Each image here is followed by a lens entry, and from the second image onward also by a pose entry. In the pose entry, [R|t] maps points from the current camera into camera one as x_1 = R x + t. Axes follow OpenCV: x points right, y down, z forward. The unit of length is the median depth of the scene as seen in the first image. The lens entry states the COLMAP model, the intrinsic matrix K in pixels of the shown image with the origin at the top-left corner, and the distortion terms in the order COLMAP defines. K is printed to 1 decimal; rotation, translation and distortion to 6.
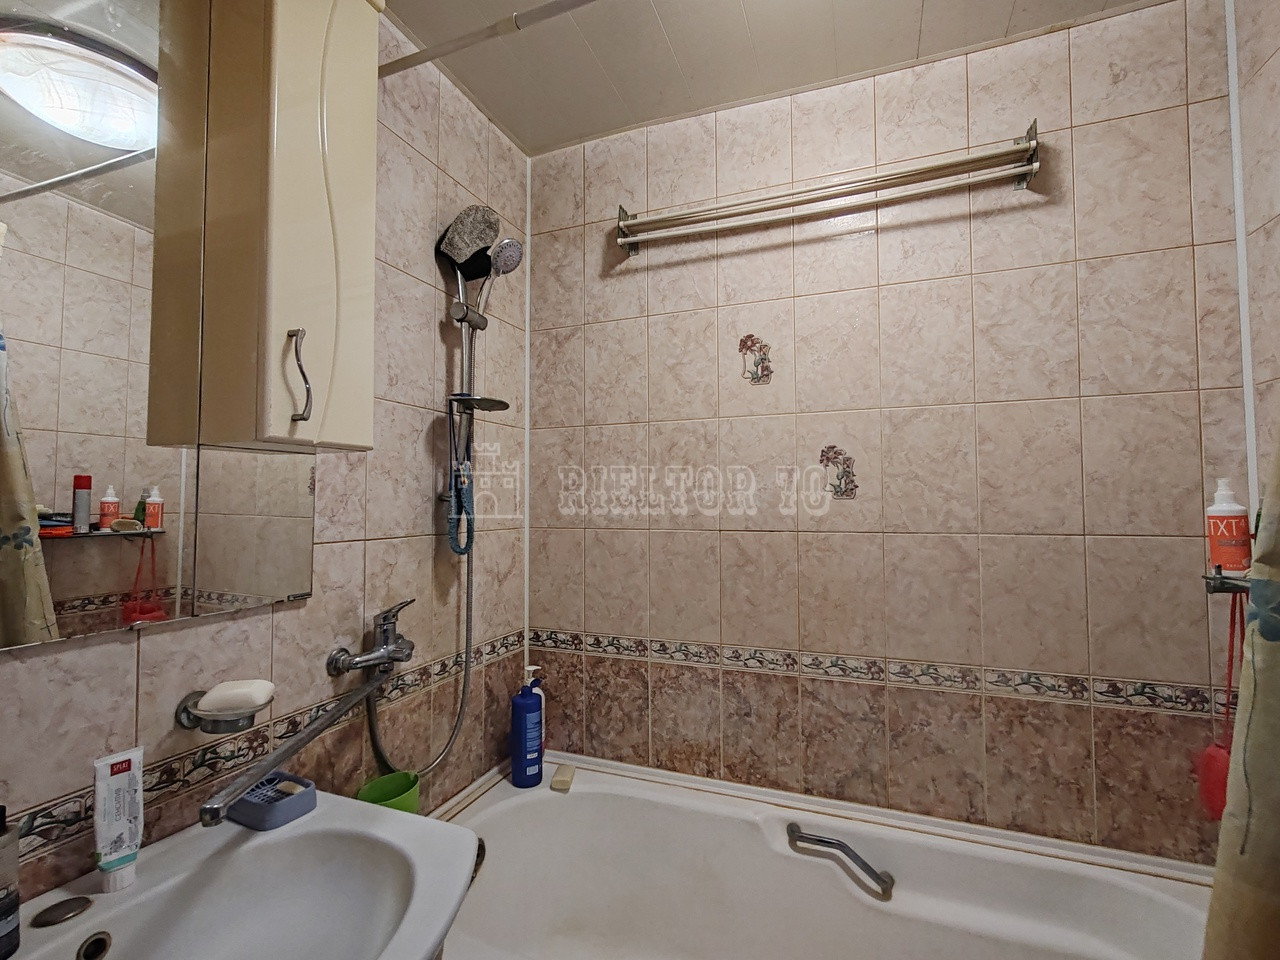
lens RADIAL K [[579.8, 0, 640.2], [0, 579.8, 476.6], [0, 0, 1]] dist [0.002015, 0.000192]
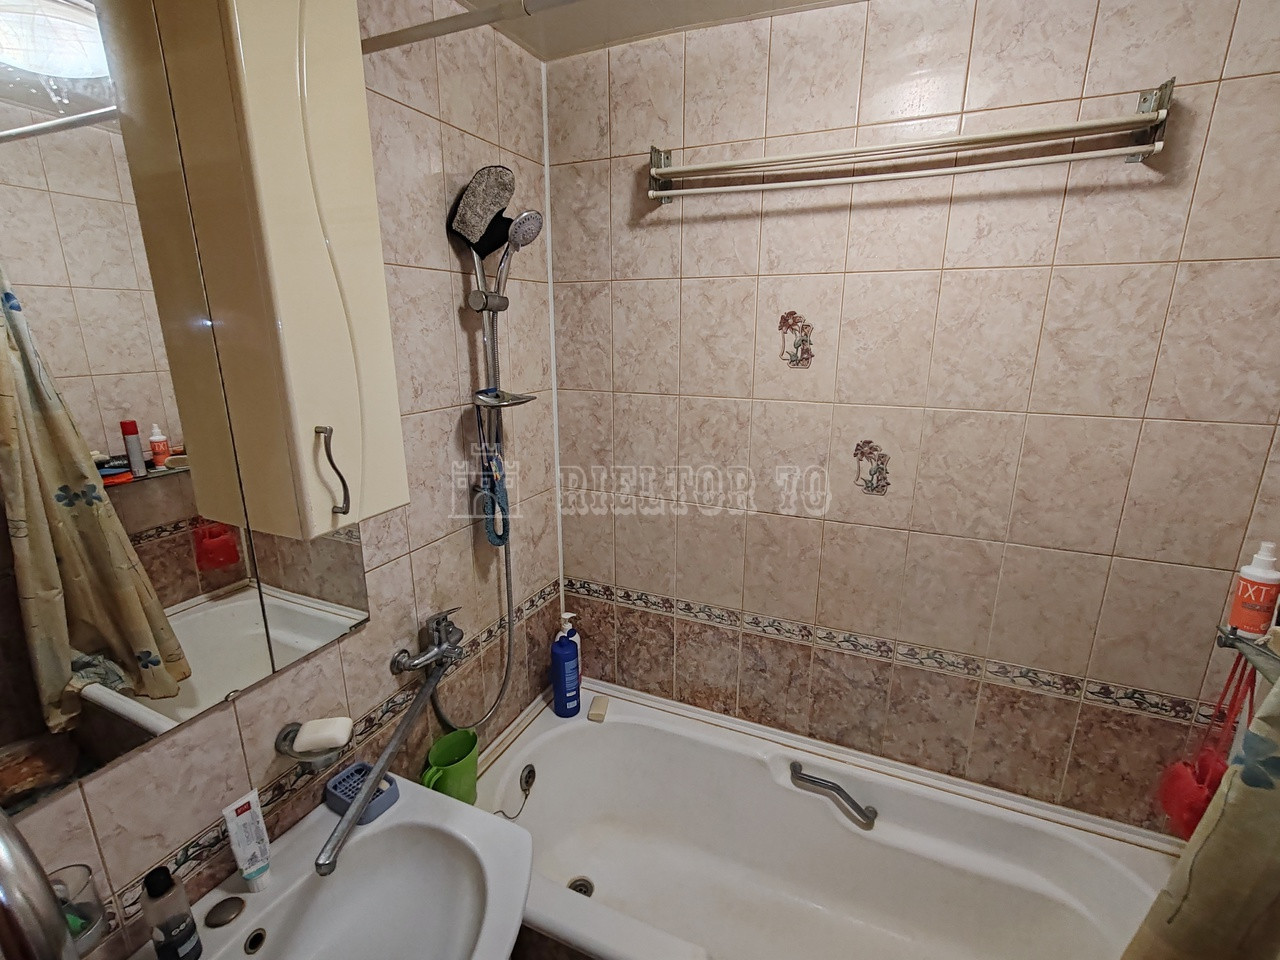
lens RADIAL K [[579.8, 0, 641.0], [0, 579.8, 485.1], [0, 0, 1]] dist [0.002015, 0.000192]
pose [[0.998979, 0.015810, -0.042326, -0.007083], [-0.002697, 0.955975, 0.293437, -0.274847], [0.045102, -0.293023, 0.955041, 0.035497]]
